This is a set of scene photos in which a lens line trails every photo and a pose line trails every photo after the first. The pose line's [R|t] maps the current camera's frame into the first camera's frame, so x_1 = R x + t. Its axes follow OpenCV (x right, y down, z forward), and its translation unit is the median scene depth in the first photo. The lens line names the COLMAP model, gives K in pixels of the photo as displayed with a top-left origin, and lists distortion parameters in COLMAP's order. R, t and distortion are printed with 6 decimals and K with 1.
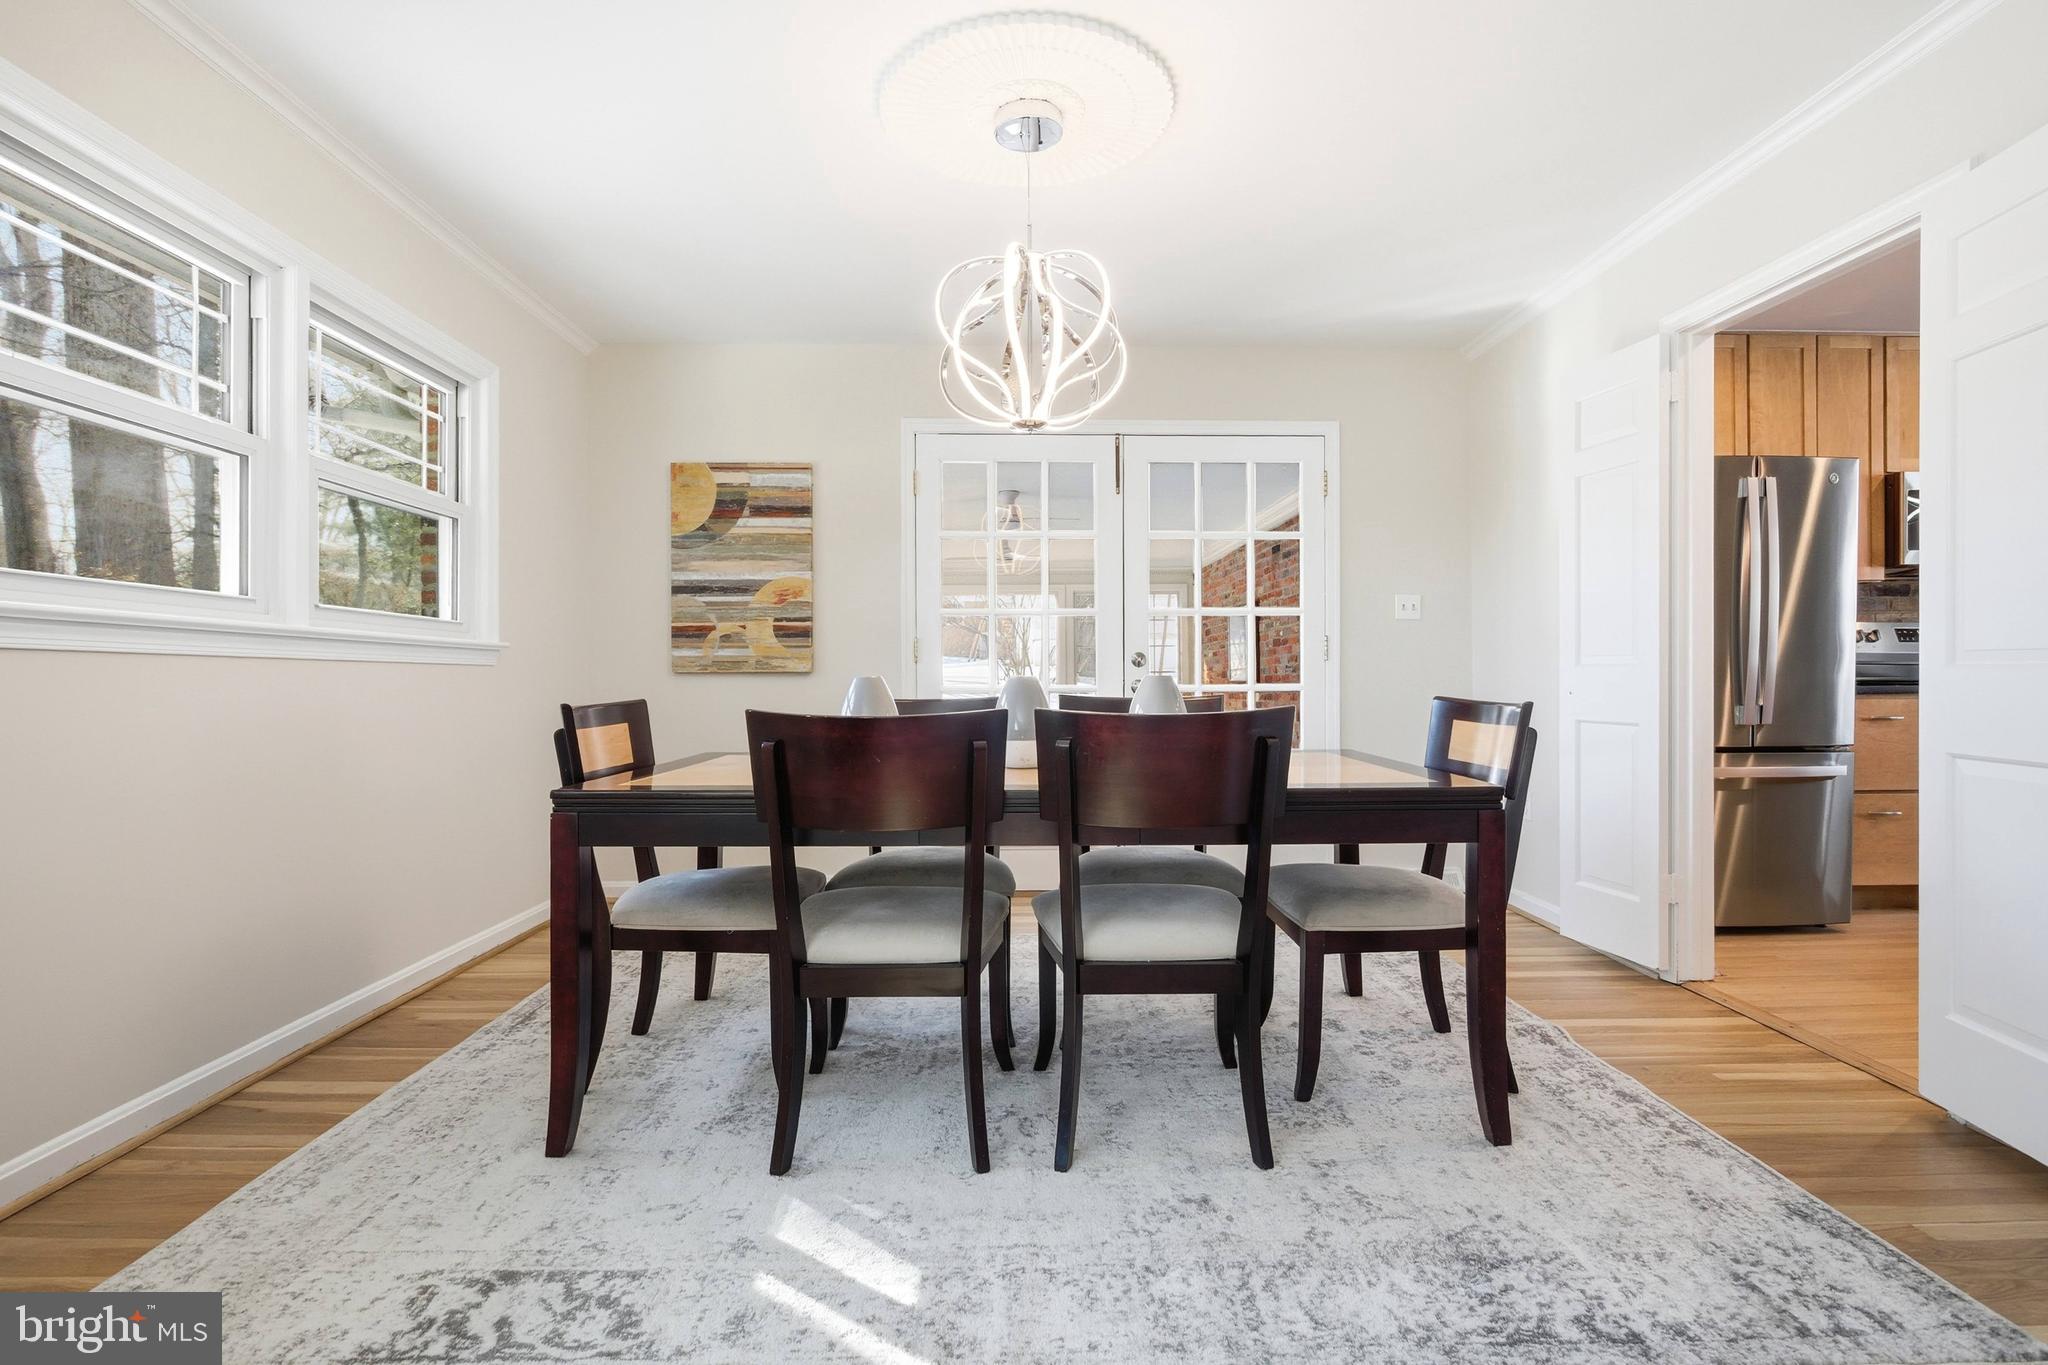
lens RADIAL K [[988.1, 0, 1025.7], [0, 988.1, 694.7], [0, 0, 1]] dist [-0.011005, 0.001175]
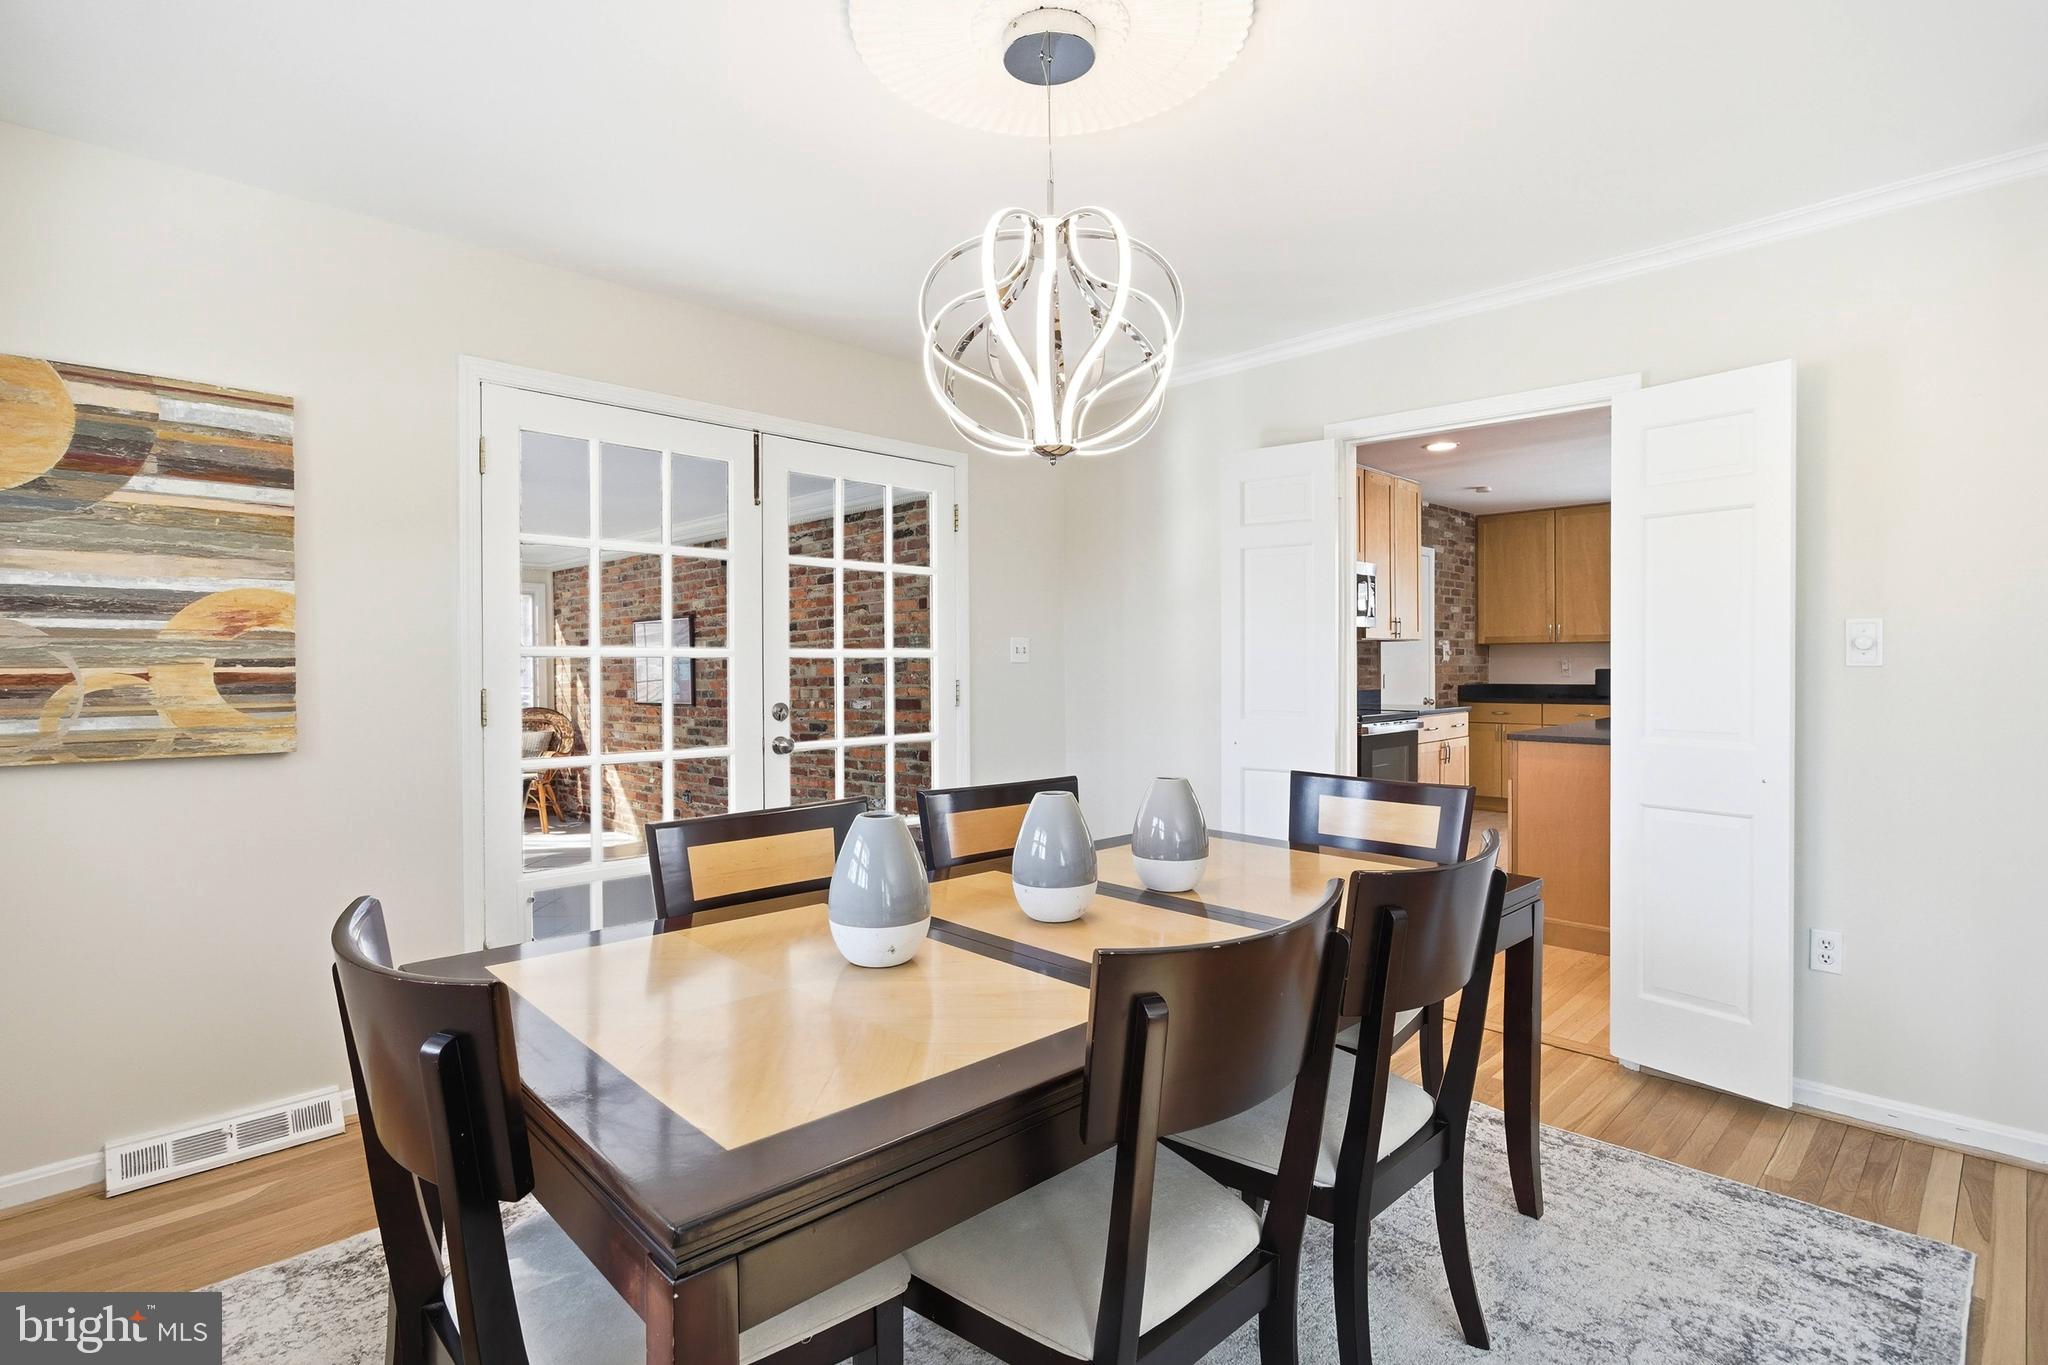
lens RADIAL K [[988.1, 0, 1034.6], [0, 988.1, 672.6], [0, 0, 1]] dist [-0.011005, 0.001175]
pose [[0.731607, -0.003175, 0.681719, -0.294890], [0.013720, 0.999855, -0.010067, -0.058368], [-0.681588, 0.016718, 0.731545, 0.271916]]
